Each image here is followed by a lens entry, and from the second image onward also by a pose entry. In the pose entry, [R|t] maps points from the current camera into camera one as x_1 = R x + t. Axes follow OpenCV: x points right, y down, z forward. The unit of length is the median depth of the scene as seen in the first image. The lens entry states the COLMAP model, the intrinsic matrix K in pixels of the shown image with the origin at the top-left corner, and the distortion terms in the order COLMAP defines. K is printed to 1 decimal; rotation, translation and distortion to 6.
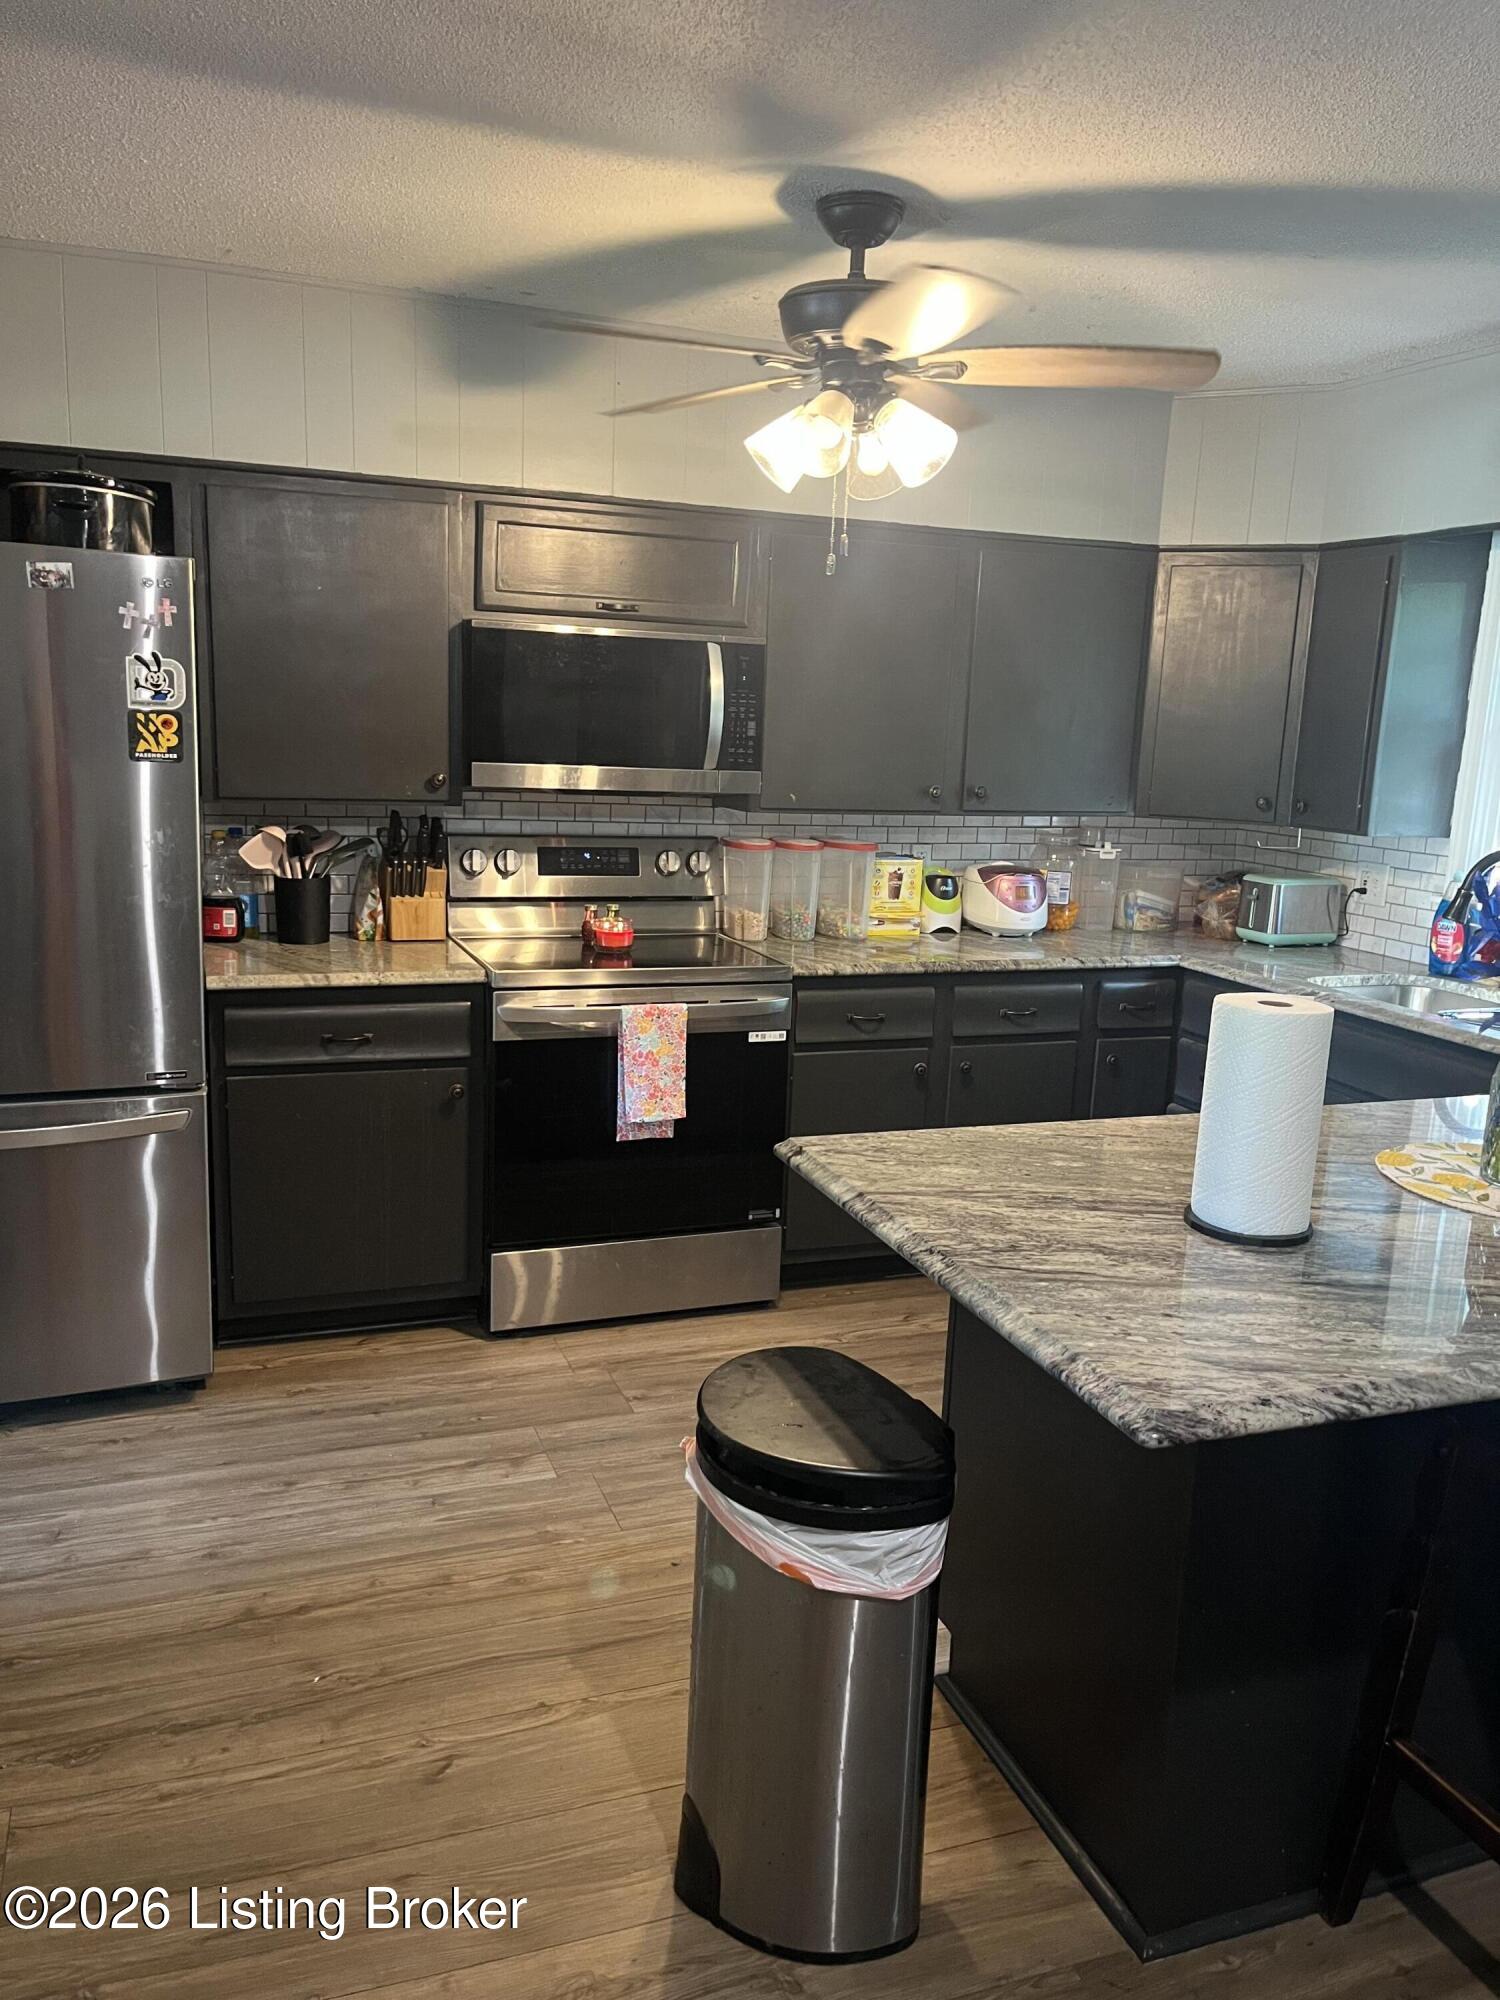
lens RADIAL K [[1506.5, 0, 744.1], [0, 1506.5, 1004.4], [0, 0, 1]] dist [0.046021, -0.060803]
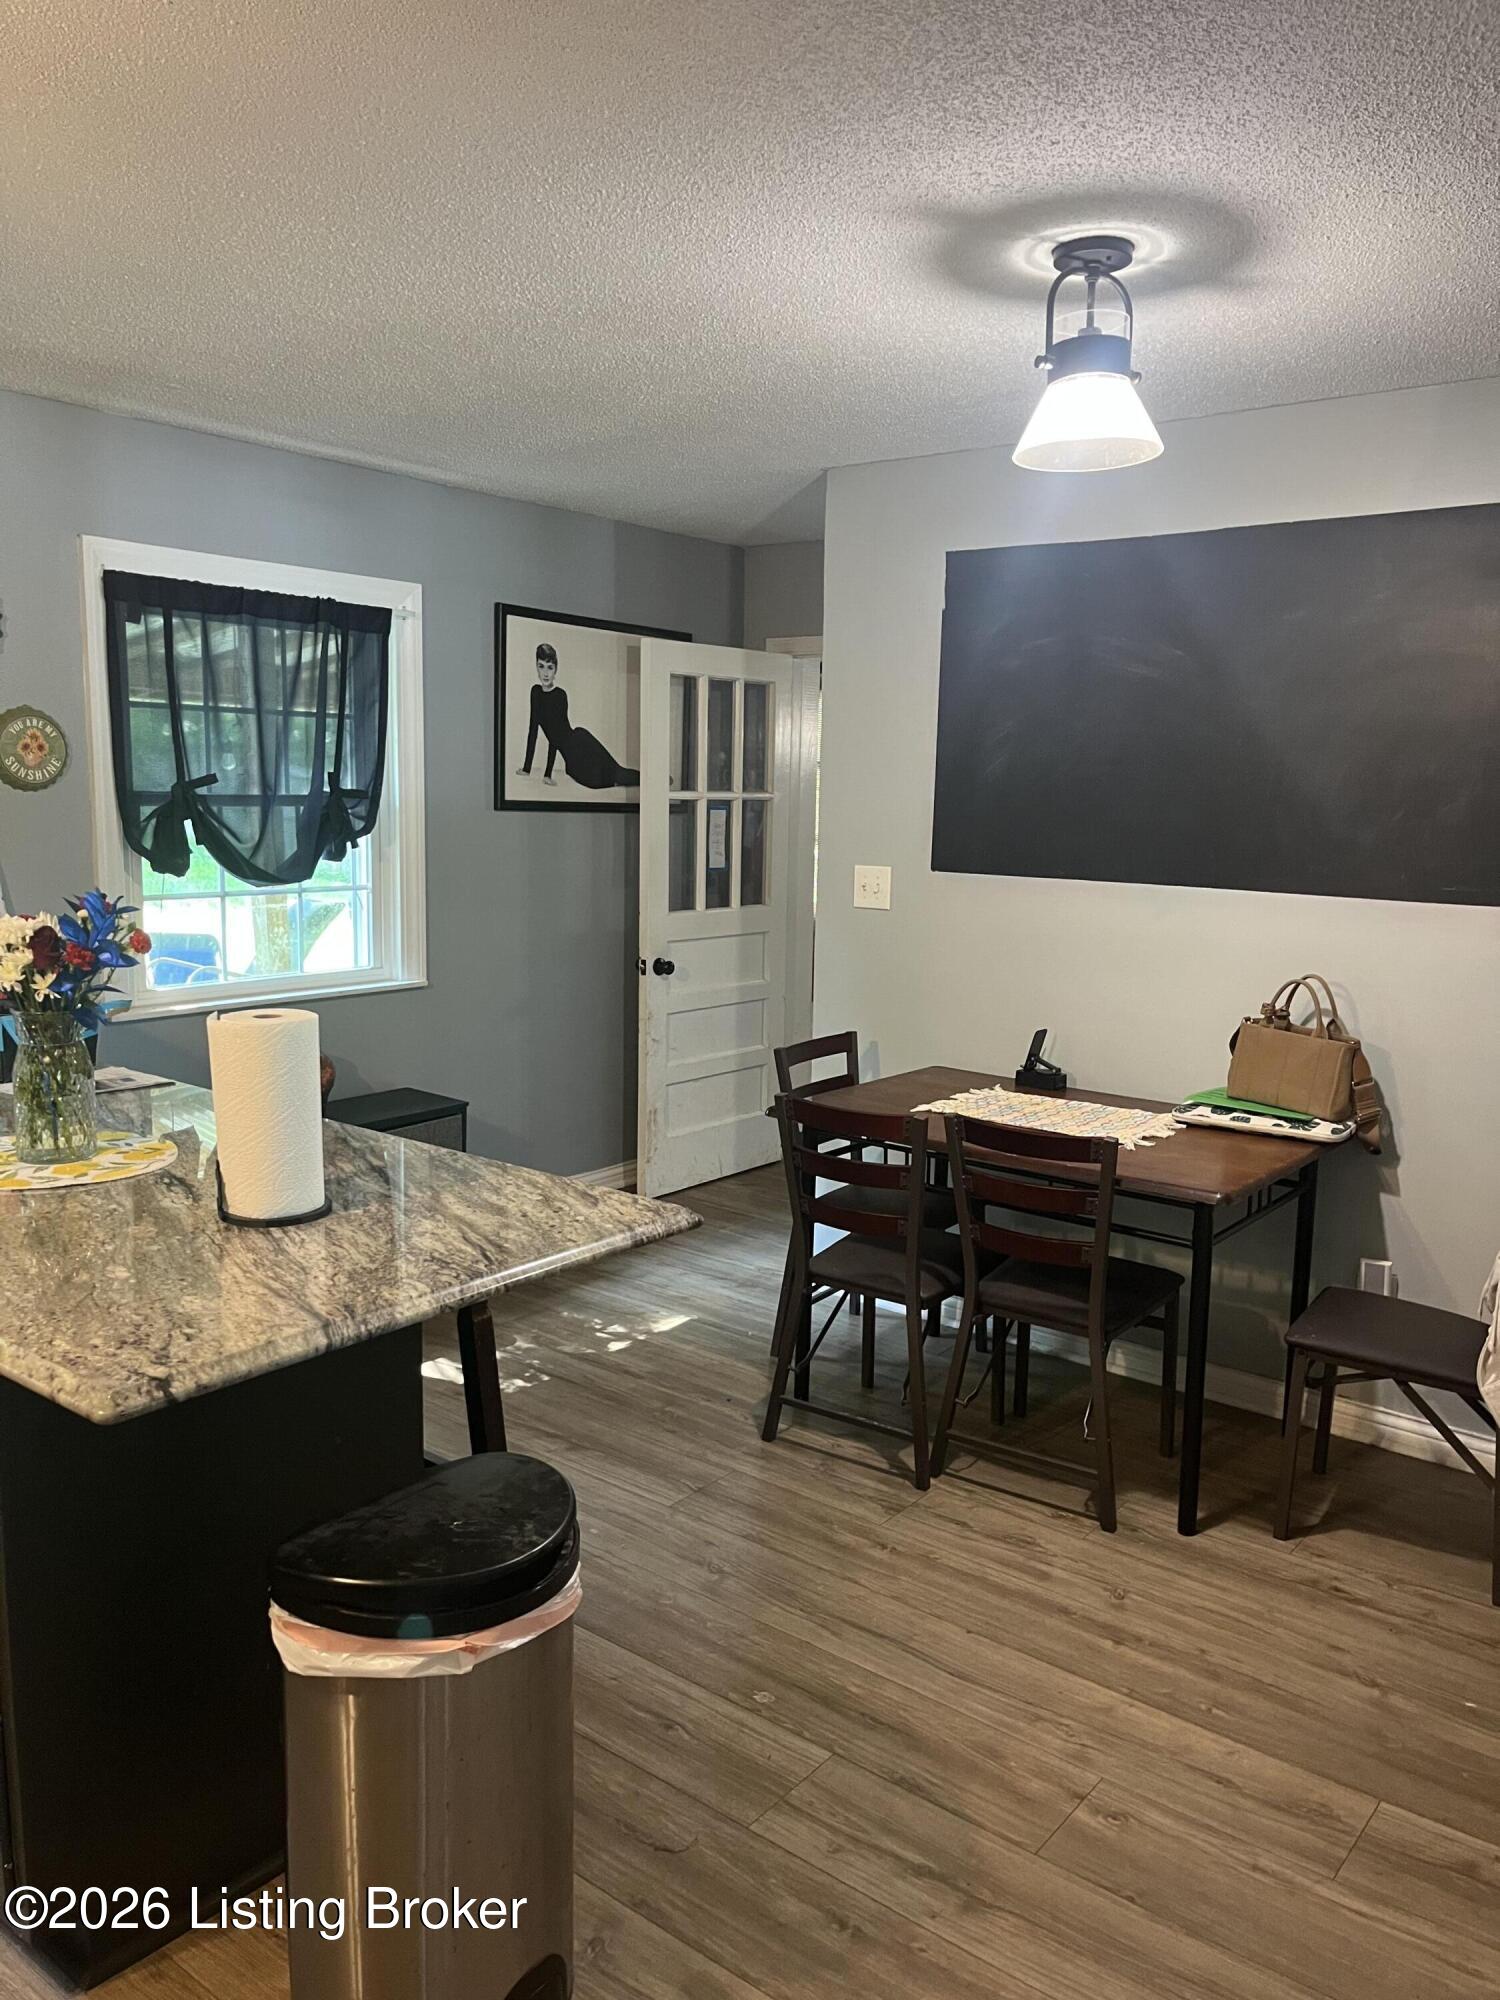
lens RADIAL K [[1506.5, 0, 749.7], [0, 1506.5, 1010.0], [0, 0, 1]] dist [0.046021, -0.060803]
pose [[-0.527297, -0.179294, 0.830549, -0.751938], [0.117210, 0.952789, 0.280097, -0.268033], [-0.841558, 0.245043, -0.481388, 1.164828]]
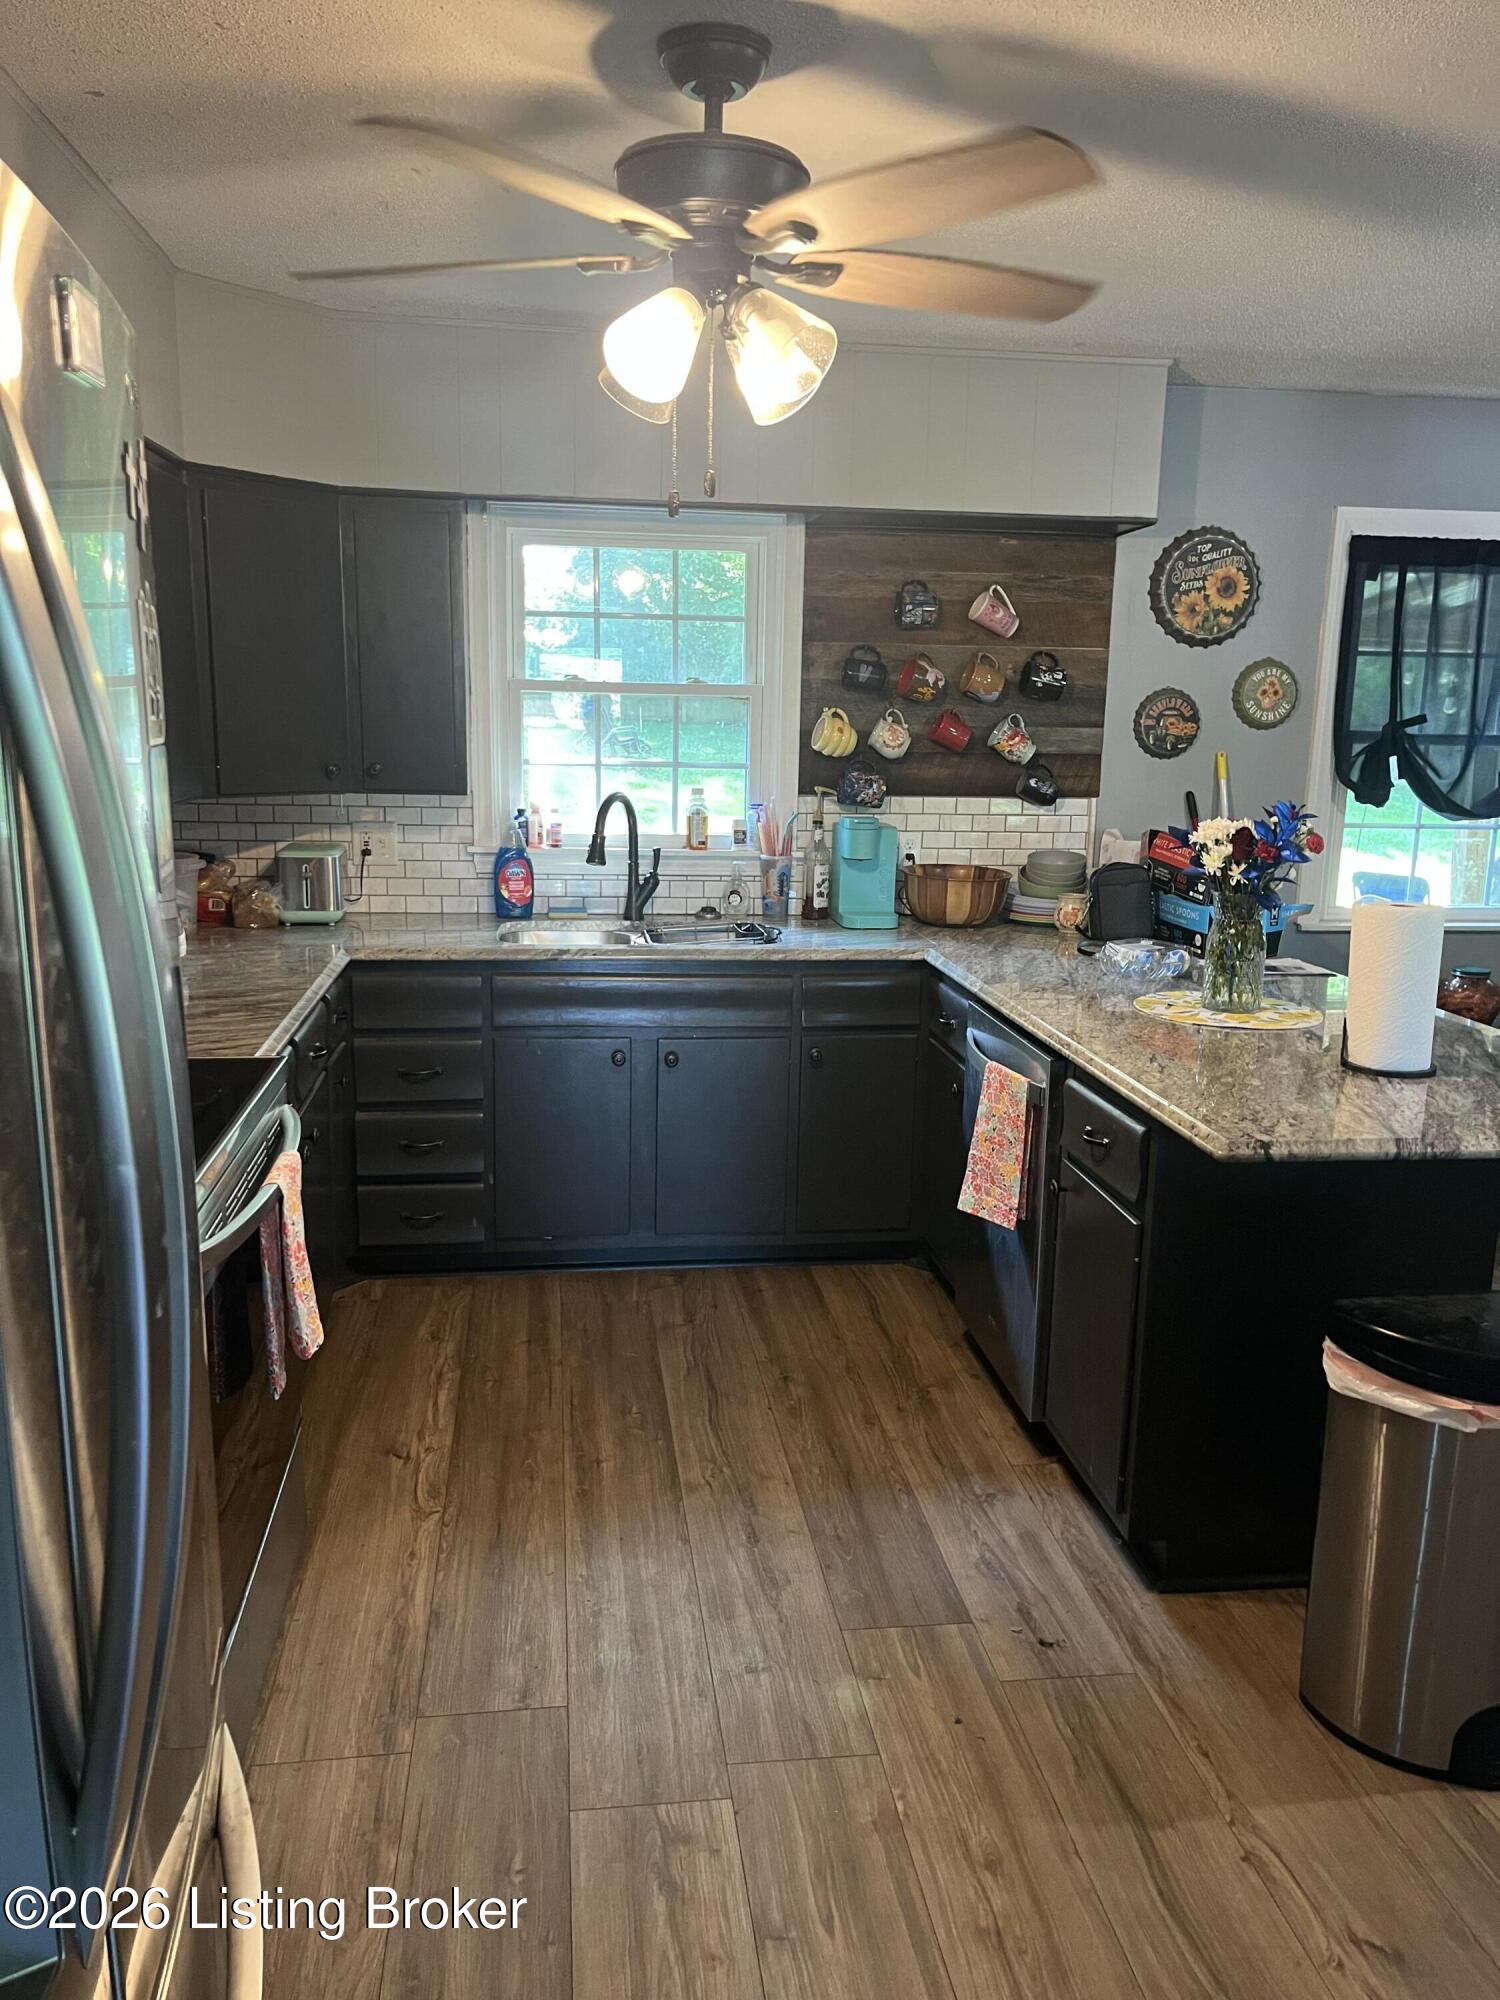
lens RADIAL K [[1506.5, 0, 761.4], [0, 1506.5, 1025.9], [0, 0, 1]] dist [0.046021, -0.060803]
pose [[0.211647, -0.235813, 0.948471, -1.059758], [0.171808, 0.964321, 0.201415, -0.260687], [-0.962127, 0.120326, 0.244610, 1.161170]]
